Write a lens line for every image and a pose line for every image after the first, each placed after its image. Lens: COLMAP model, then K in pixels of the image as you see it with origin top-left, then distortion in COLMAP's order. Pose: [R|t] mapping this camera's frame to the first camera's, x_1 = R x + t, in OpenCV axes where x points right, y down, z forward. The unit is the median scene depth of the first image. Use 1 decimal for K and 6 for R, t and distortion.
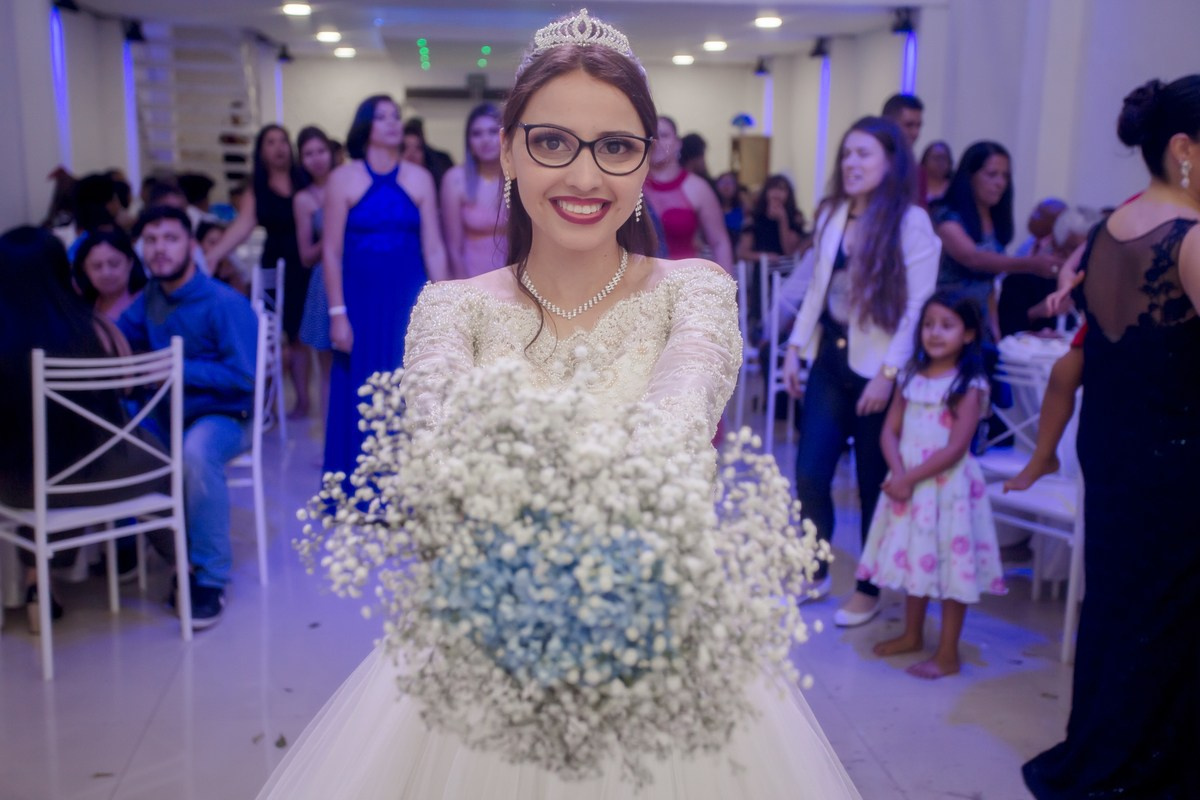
lens RADIAL K [[1350.7, 0, 604.4], [0, 1350.7, 392.8], [0, 0, 1]] dist [0.064691, 0.000000]
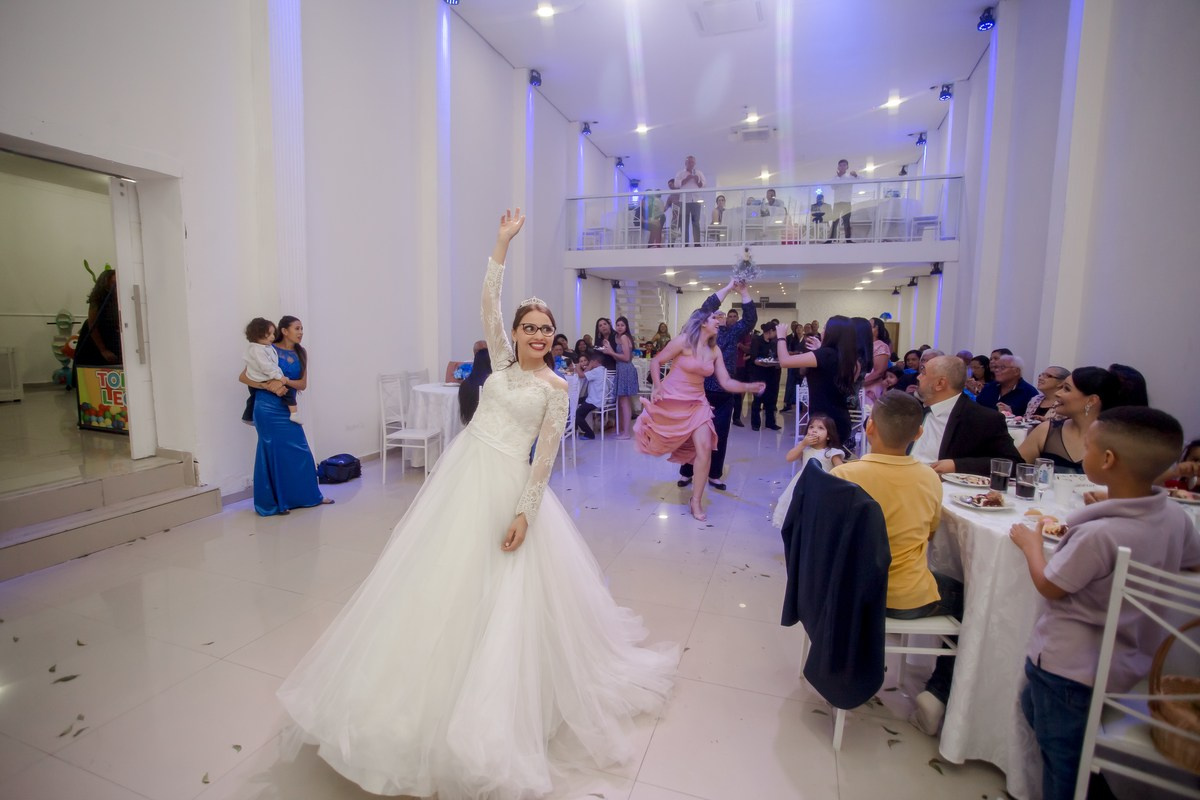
lens RADIAL K [[615.1, 0, 593.9], [0, 615.1, 402.2], [0, 0, 1]] dist [-0.056635, 0.018832]
pose [[0.895827, 0.050581, -0.441516, 0.383411], [-0.077846, 0.996001, -0.043845, 0.040128], [0.437533, 0.073647, 0.896181, -0.148021]]
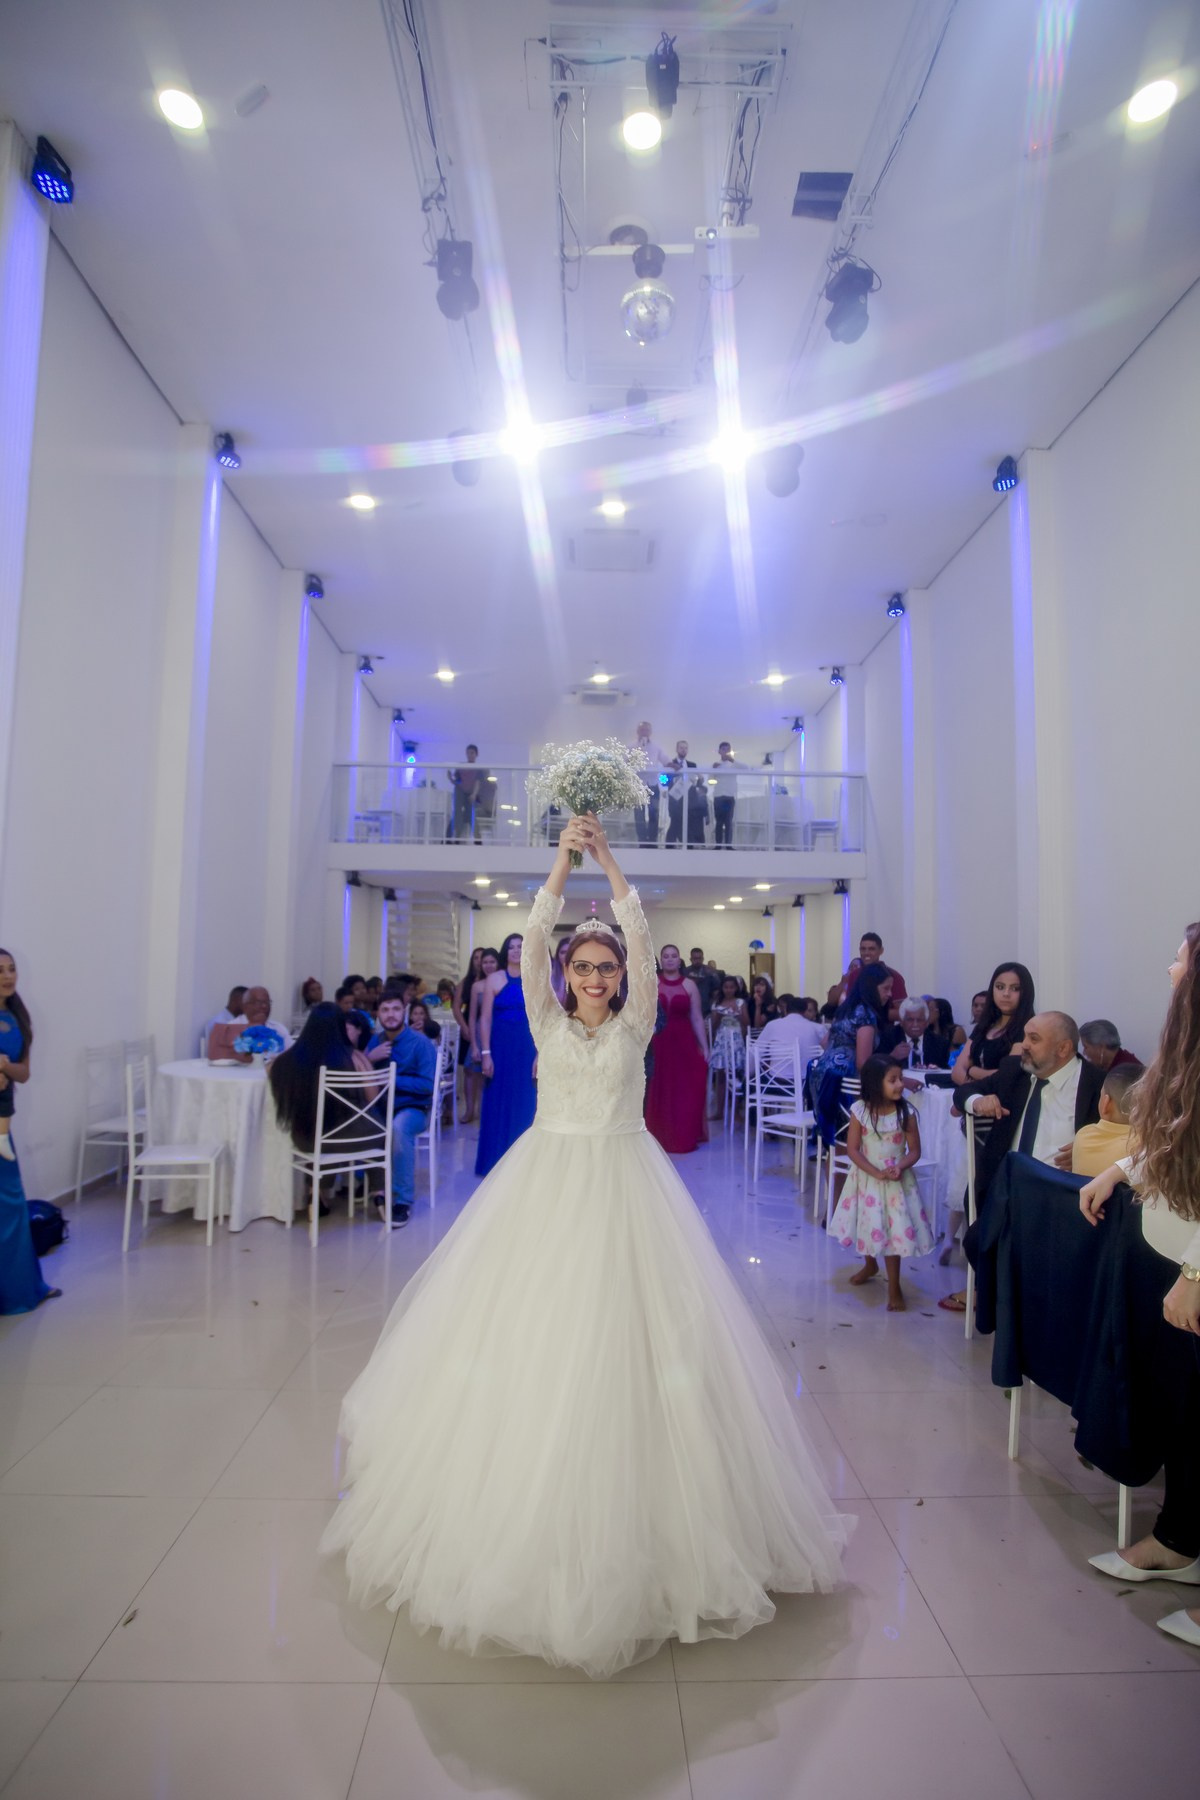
lens RADIAL K [[922.7, 0, 631.6], [0, 922.7, 893.9], [0, 0, 1]] dist [-0.056635, 0.018832]
pose [[0.997684, -0.002830, -0.067959, 0.093418], [-0.014043, 0.969036, -0.246518, 0.037905], [0.066552, 0.246902, 0.966752, -0.242770]]
